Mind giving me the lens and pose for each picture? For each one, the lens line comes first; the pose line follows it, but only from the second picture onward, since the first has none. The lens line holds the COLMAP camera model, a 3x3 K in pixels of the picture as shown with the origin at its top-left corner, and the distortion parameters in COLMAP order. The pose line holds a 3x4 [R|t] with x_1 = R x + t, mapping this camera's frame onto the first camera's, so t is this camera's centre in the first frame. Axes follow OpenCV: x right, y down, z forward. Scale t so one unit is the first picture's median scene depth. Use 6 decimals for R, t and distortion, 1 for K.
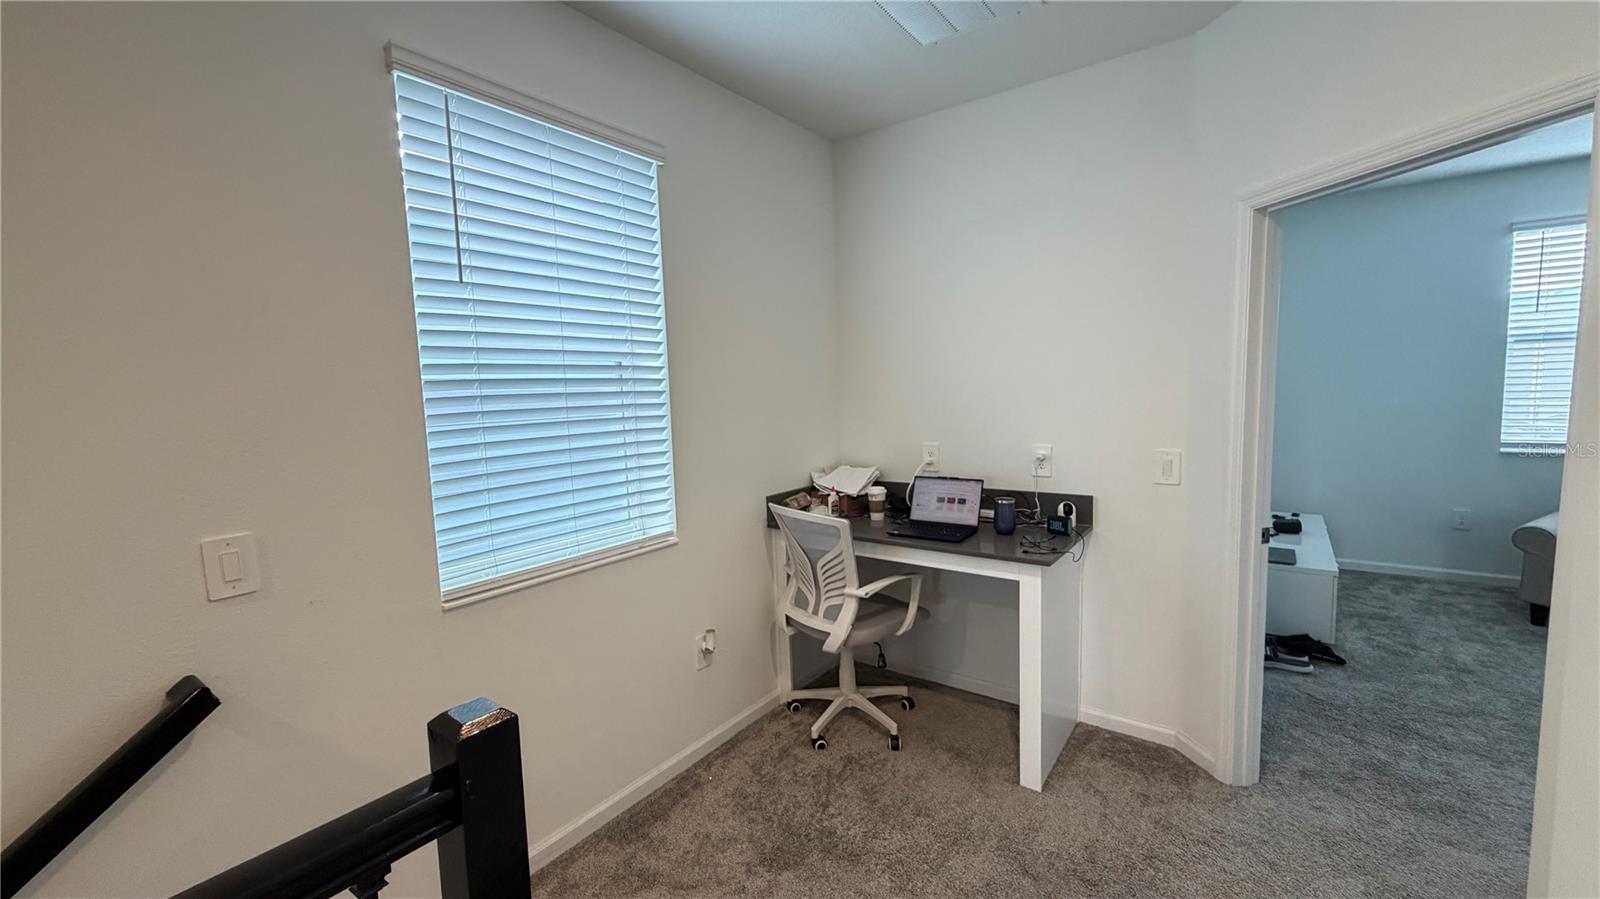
lens RADIAL K [[636.8, 0, 796.8], [0, 636.8, 450.5], [0, 0, 1]] dist [-0.000451, 0.000015]
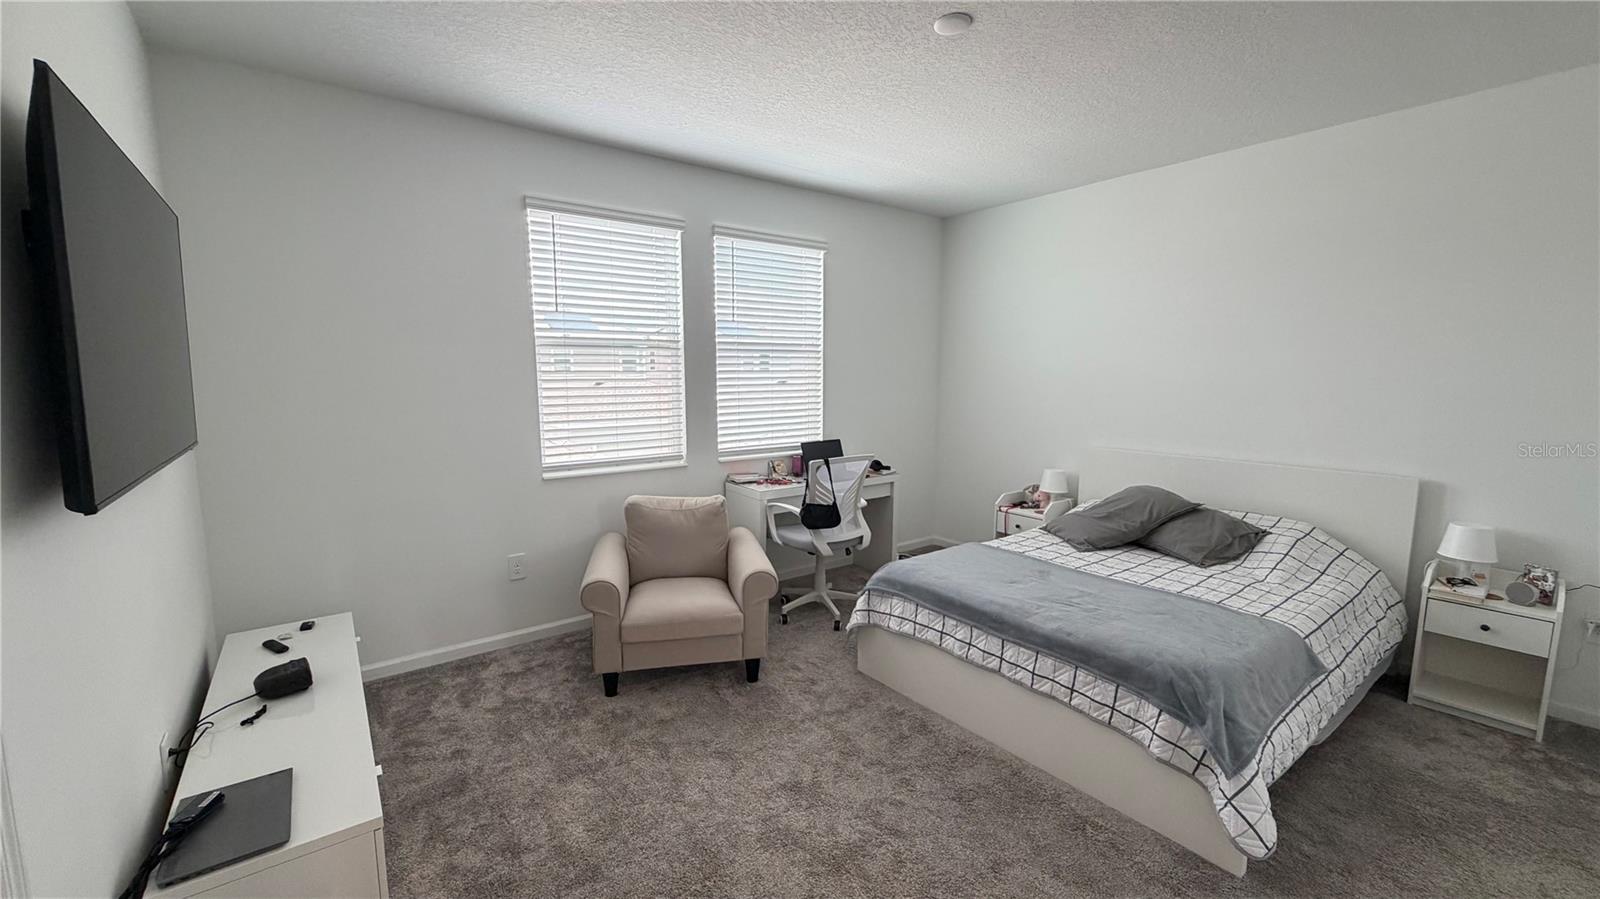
lens RADIAL K [[636.8, 0, 796.5], [0, 636.8, 449.4], [0, 0, 1]] dist [-0.000451, 0.000015]
pose [[0.275749, -0.090573, 0.956953, 0.431003], [0.079493, 0.994289, 0.071200, -0.070090], [-0.957937, 0.056438, 0.281374, 0.474790]]
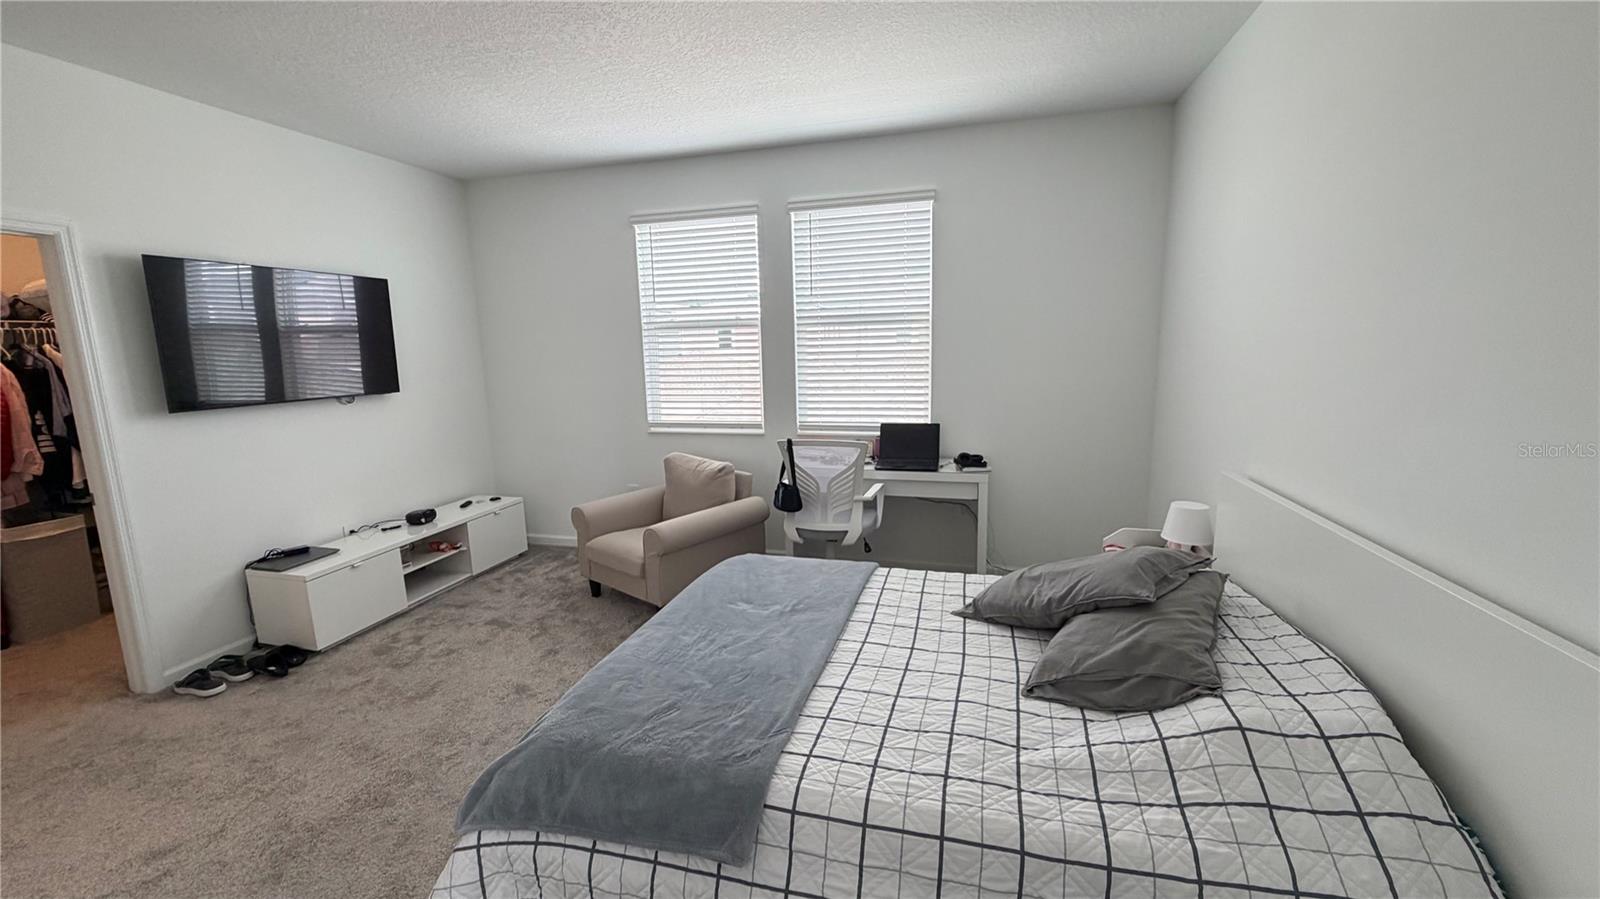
lens RADIAL K [[636.8, 0, 808.6], [0, 636.8, 453.3], [0, 0, 1]] dist [-0.000451, 0.000015]
pose [[0.930002, -0.053571, 0.363628, 1.010968], [0.028380, 0.996834, 0.074273, -0.033586], [-0.366456, -0.058754, 0.928578, -0.113285]]
